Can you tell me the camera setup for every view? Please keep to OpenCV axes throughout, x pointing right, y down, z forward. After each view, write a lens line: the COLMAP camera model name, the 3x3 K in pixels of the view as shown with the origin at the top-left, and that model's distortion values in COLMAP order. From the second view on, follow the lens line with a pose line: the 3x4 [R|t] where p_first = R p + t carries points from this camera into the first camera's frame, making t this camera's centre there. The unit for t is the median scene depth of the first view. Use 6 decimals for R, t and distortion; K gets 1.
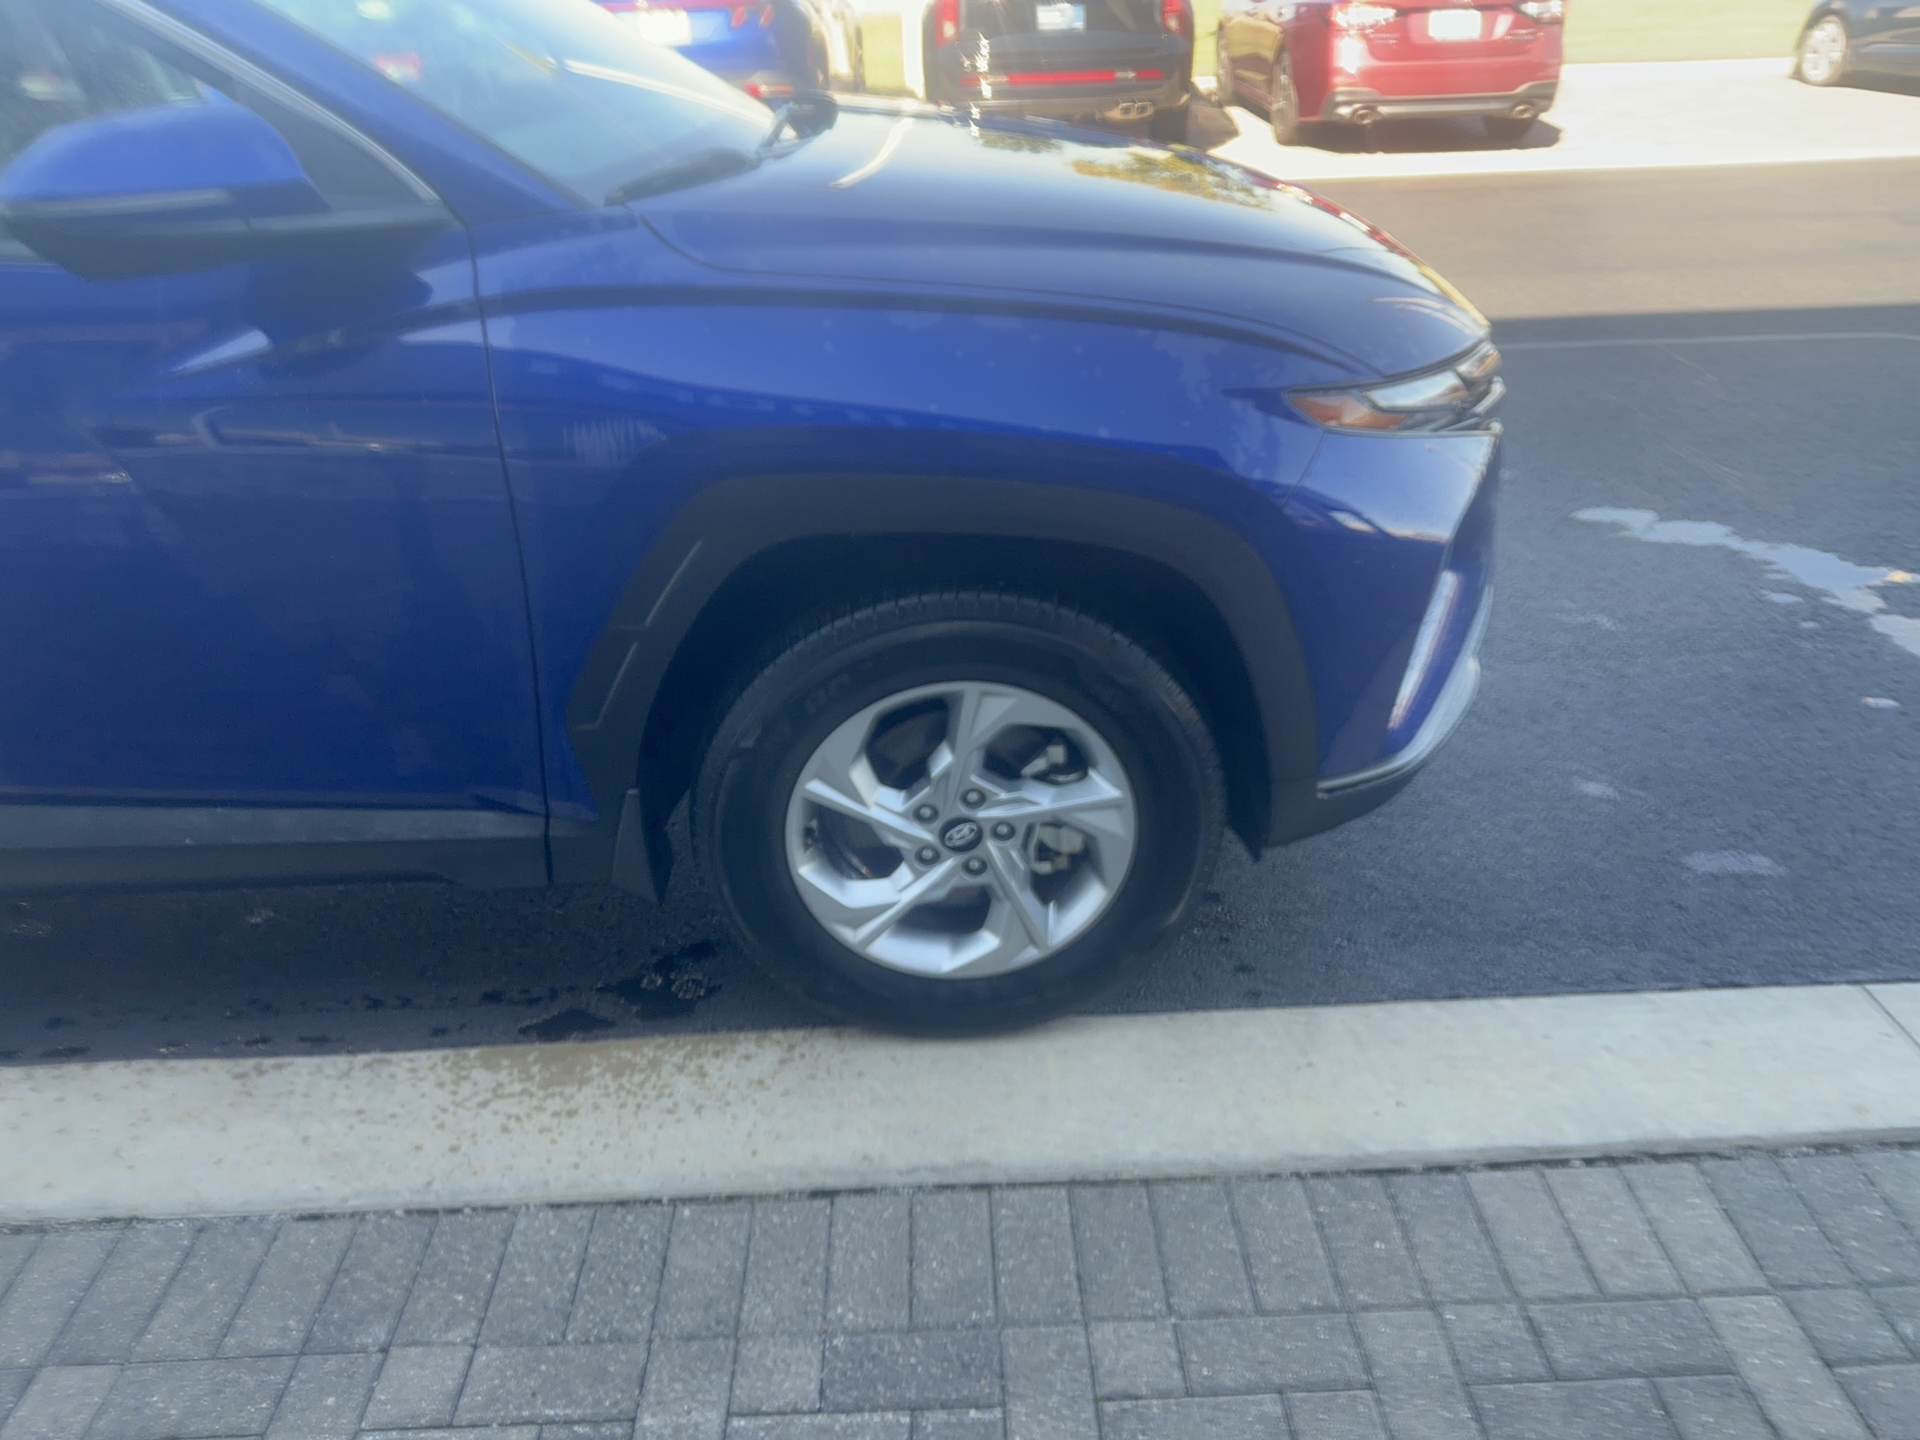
lens RADIAL K [[1362.2, 0, 932.5], [0, 1362.2, 785.5], [0, 0, 1]] dist [0.017541, -0.030557]
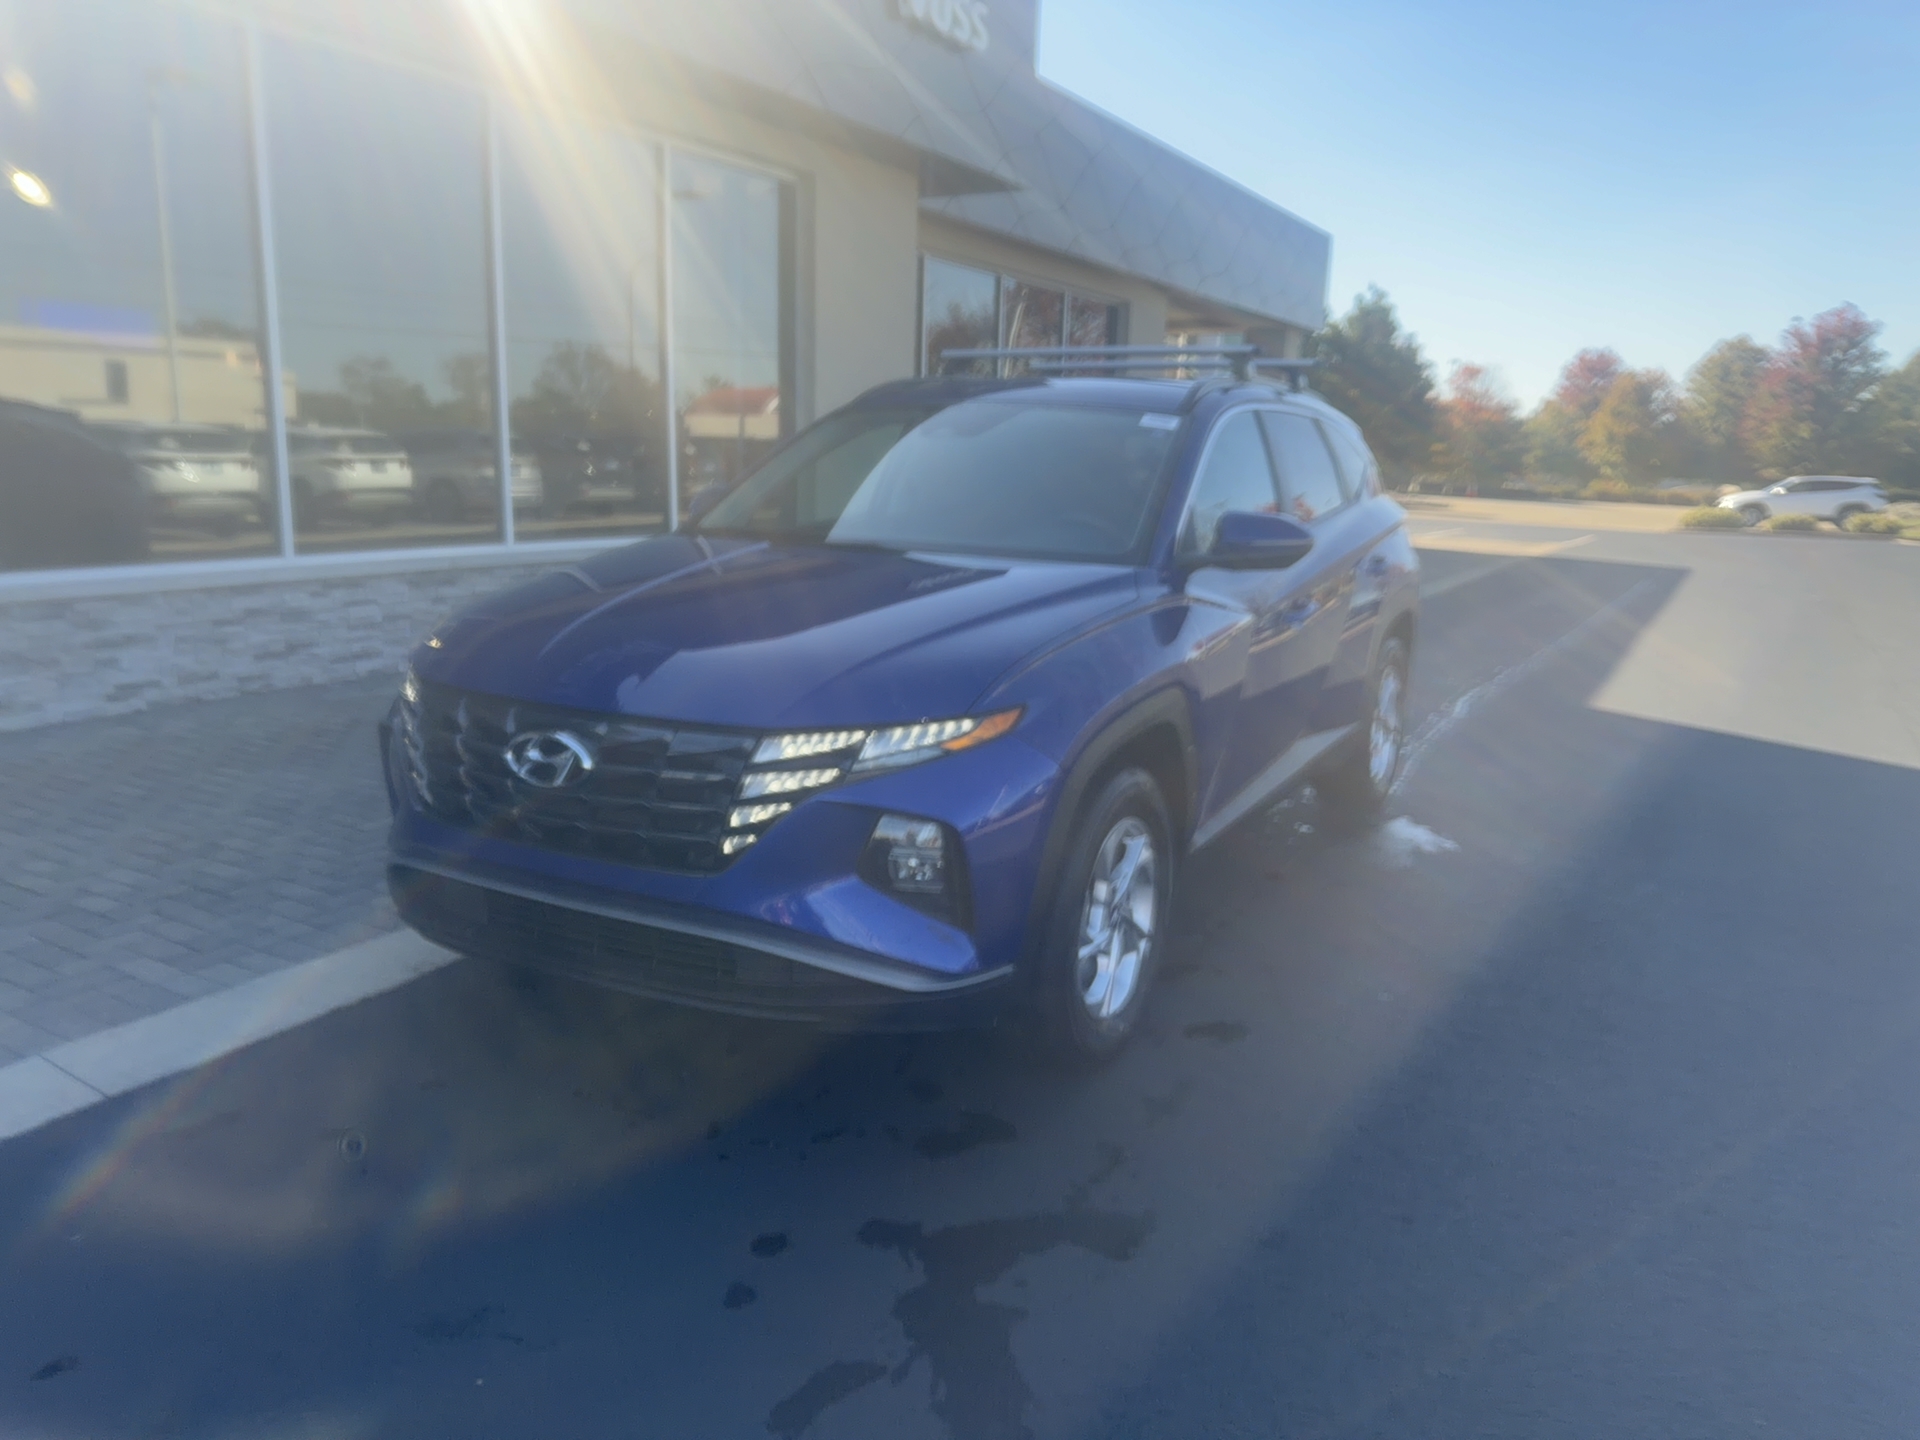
lens RADIAL K [[1362.2, 0, 954.9], [0, 1362.2, 726.4], [0, 0, 1]] dist [0.017541, -0.030557]
pose [[-0.512006, 0.203791, -0.834457, 1.455593], [-0.444144, 0.768704, 0.460250, -1.332727], [0.735246, 0.606270, -0.303069, 2.020098]]
